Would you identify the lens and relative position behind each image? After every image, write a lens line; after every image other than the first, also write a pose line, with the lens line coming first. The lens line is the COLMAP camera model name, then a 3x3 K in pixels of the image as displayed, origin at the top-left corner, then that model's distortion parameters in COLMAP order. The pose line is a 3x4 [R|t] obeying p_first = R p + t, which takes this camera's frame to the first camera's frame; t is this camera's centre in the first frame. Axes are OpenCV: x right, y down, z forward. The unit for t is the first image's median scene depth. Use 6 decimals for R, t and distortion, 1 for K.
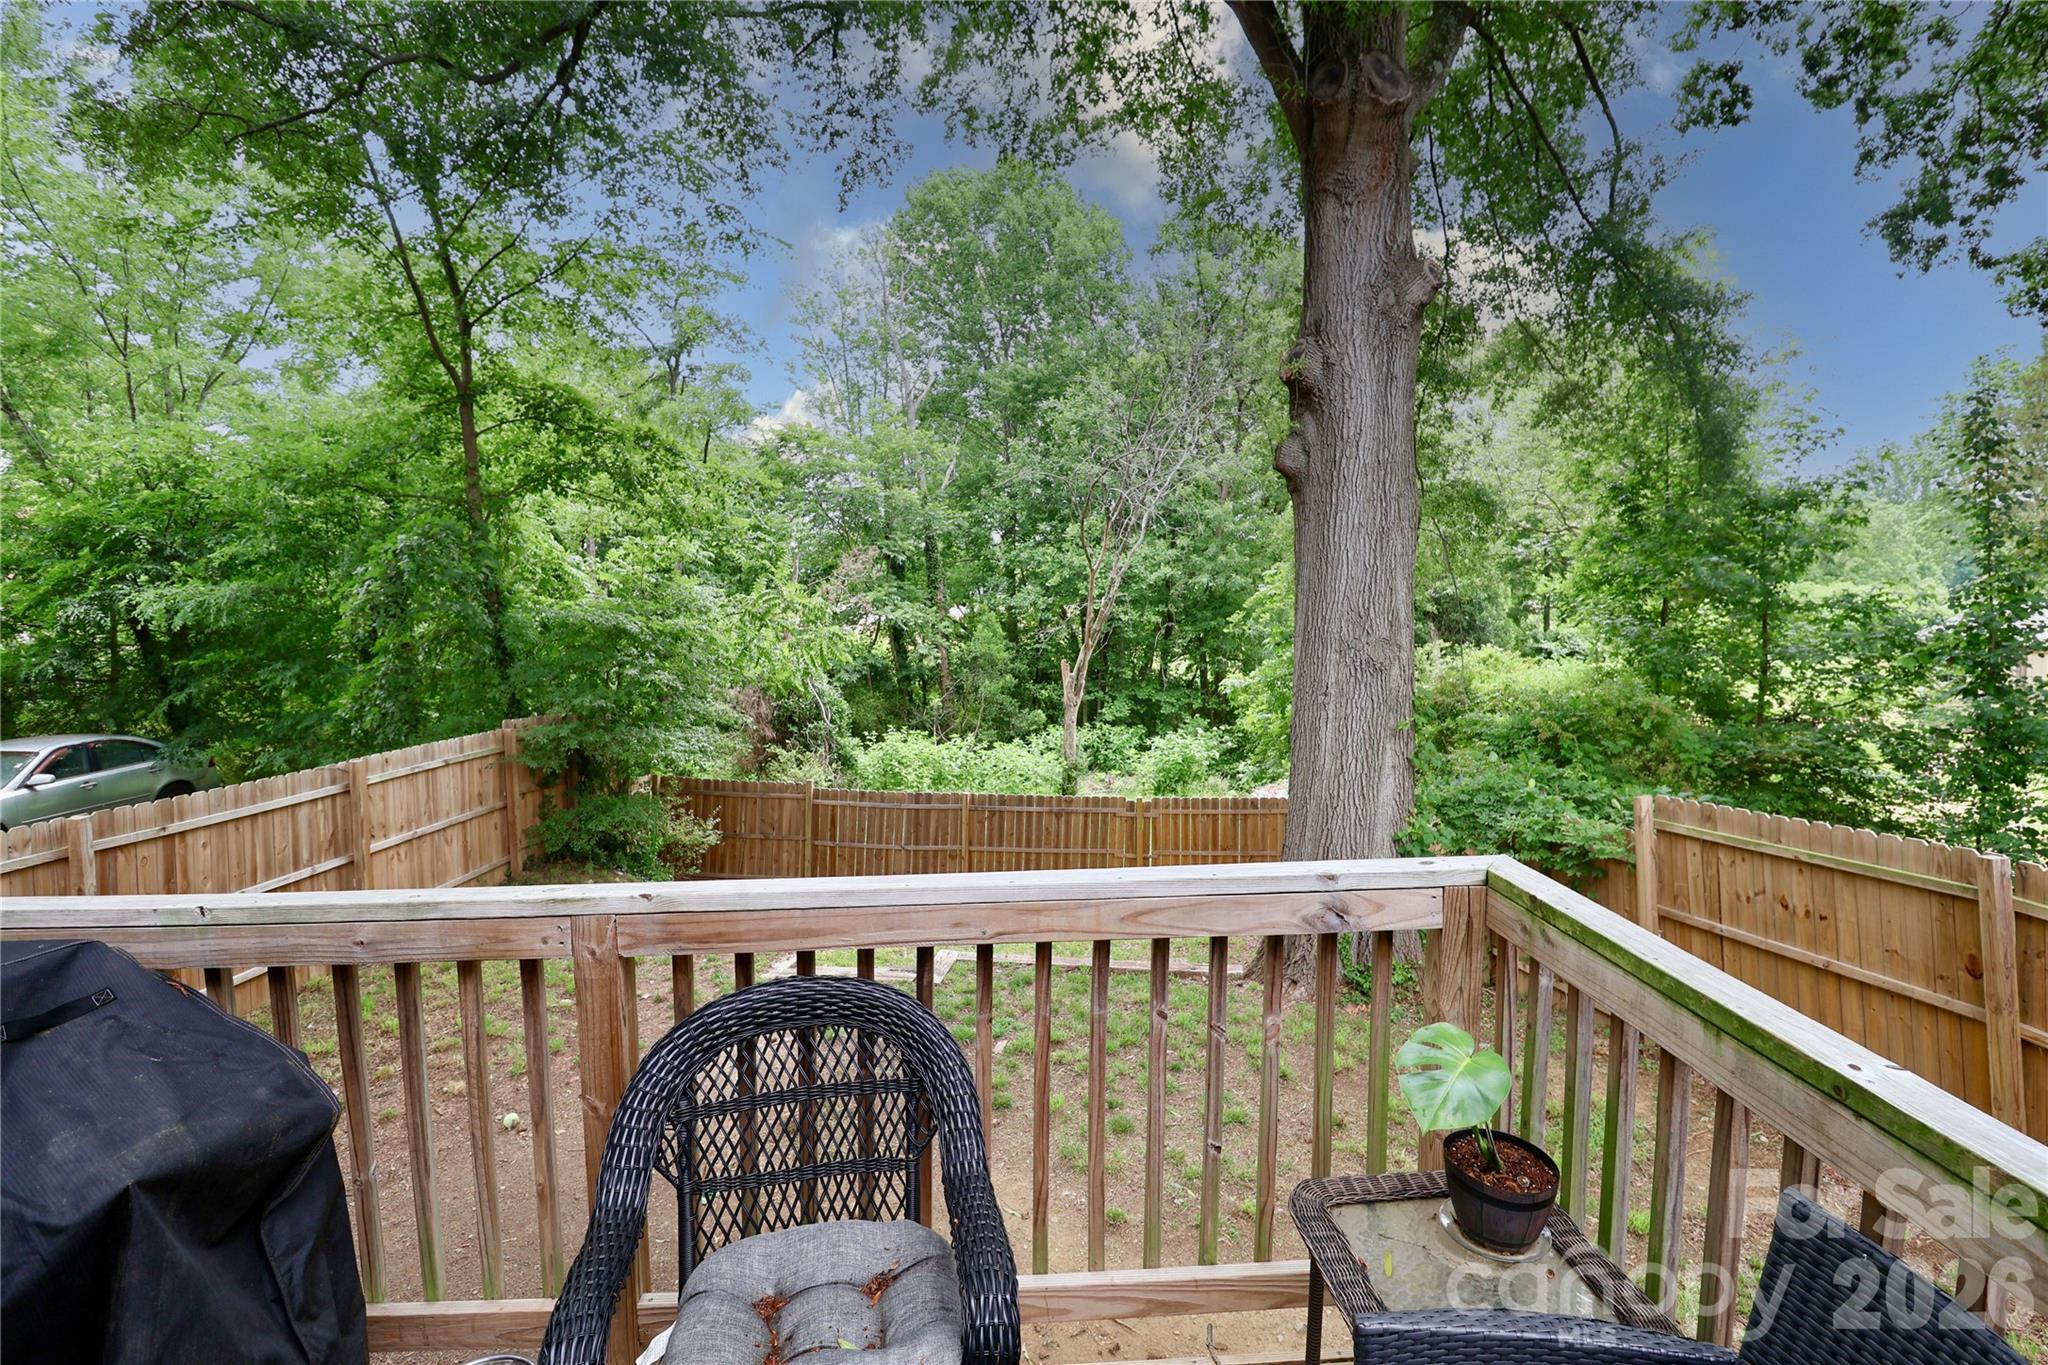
lens RADIAL K [[951.7, 0, 1019.9], [0, 951.7, 722.0], [0, 0, 1]] dist [-0.003978, -0.007830]
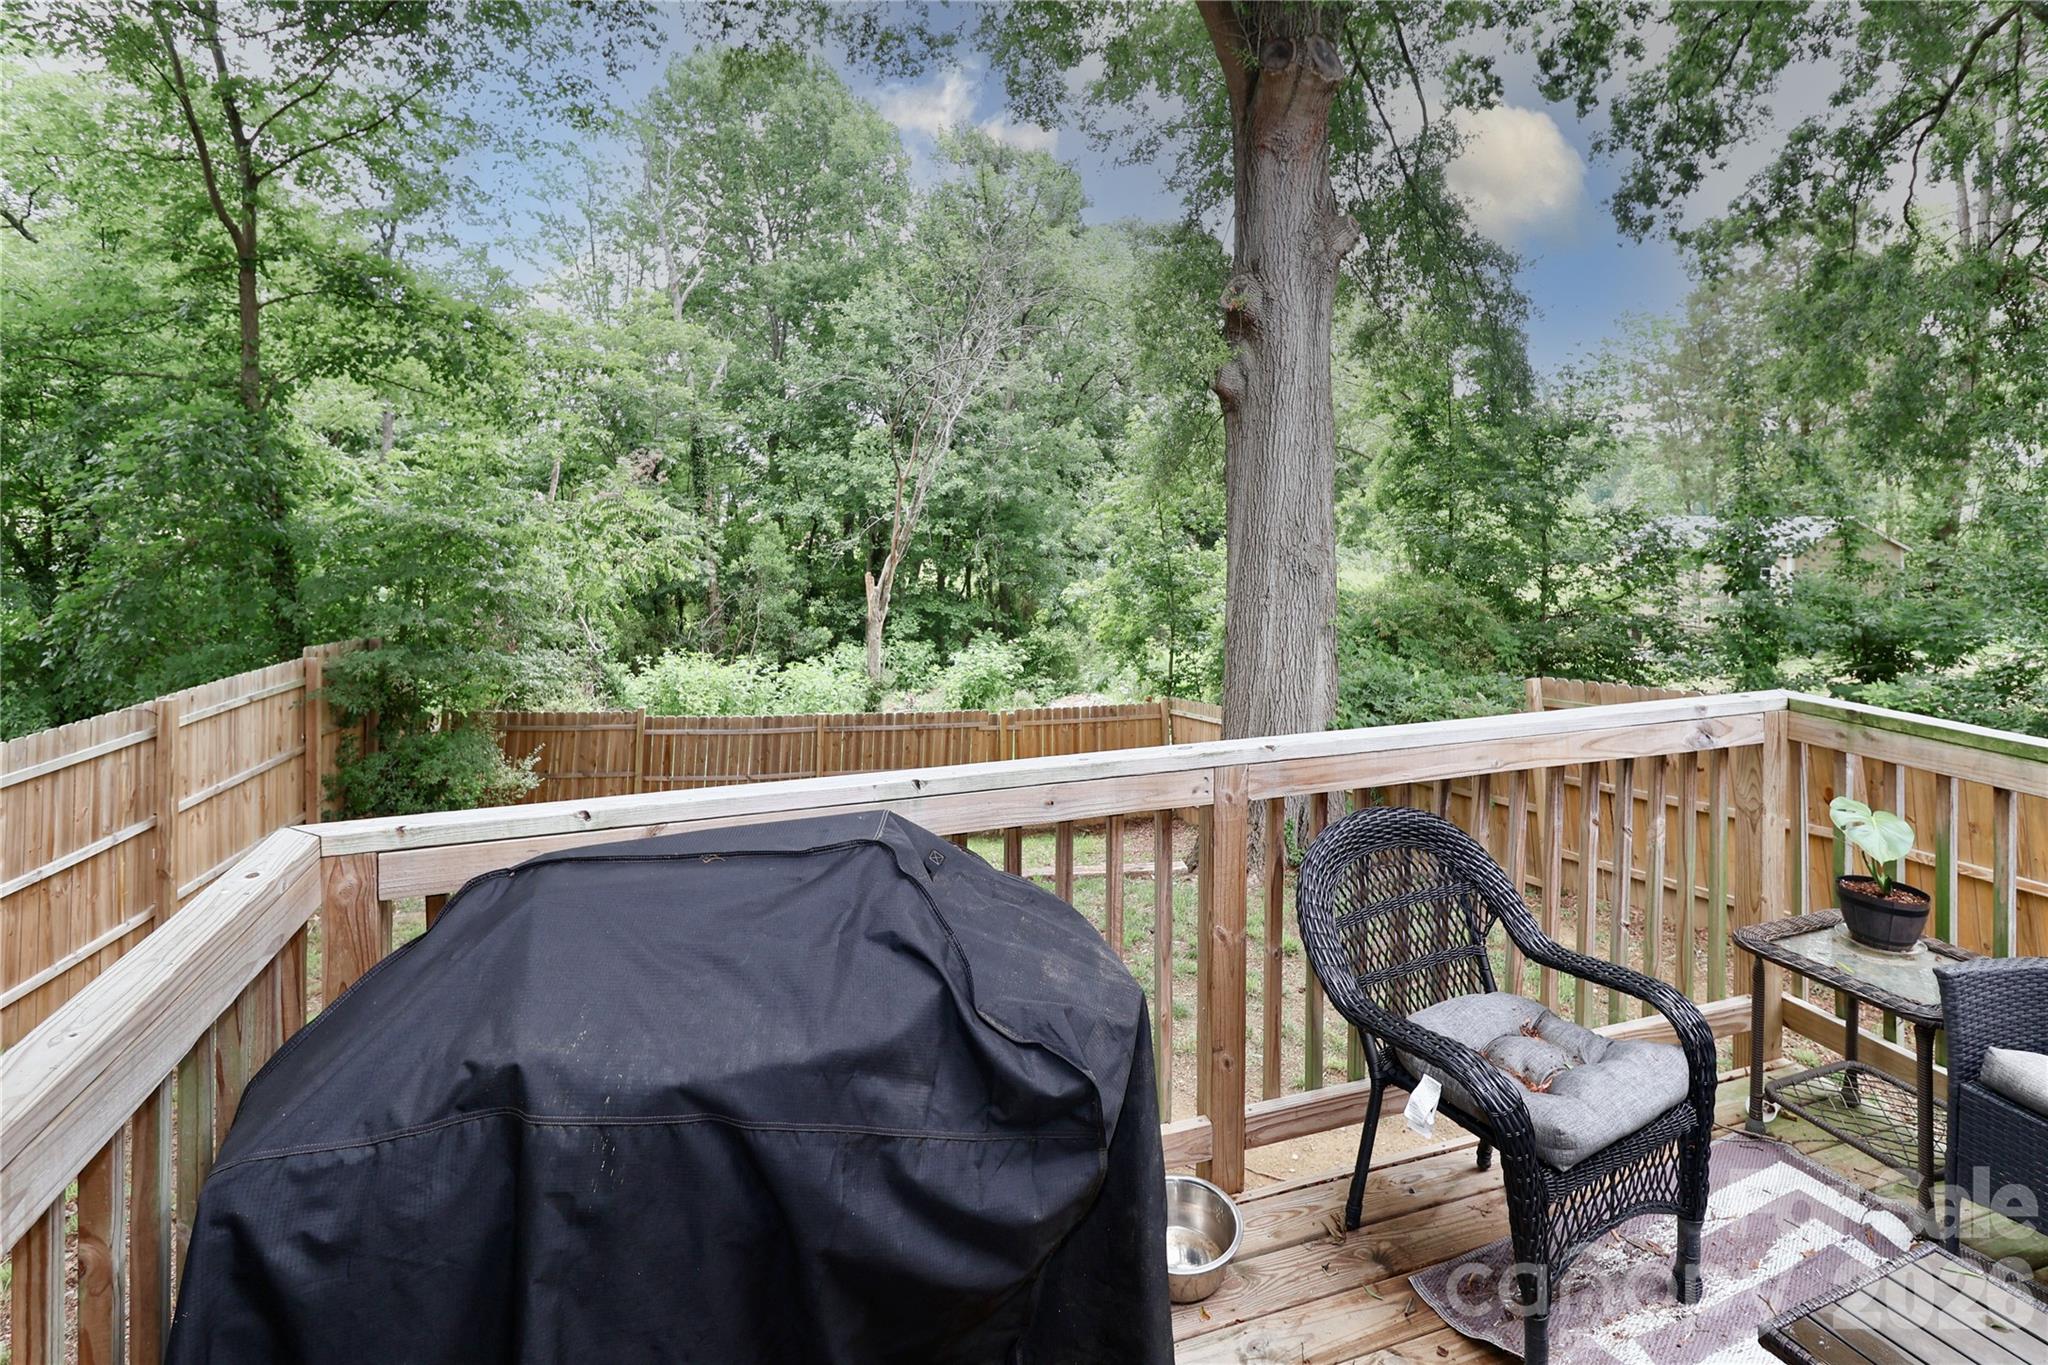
lens RADIAL K [[1010.7, 0, 1028.5], [0, 1010.7, 572.6], [0, 0, 1]] dist [0.008340, -0.001251]
pose [[0.963638, -0.009272, 0.267052, -0.134608], [0.027086, 0.997640, -0.063101, 0.004777], [-0.265836, 0.068039, 0.961614, -0.020719]]
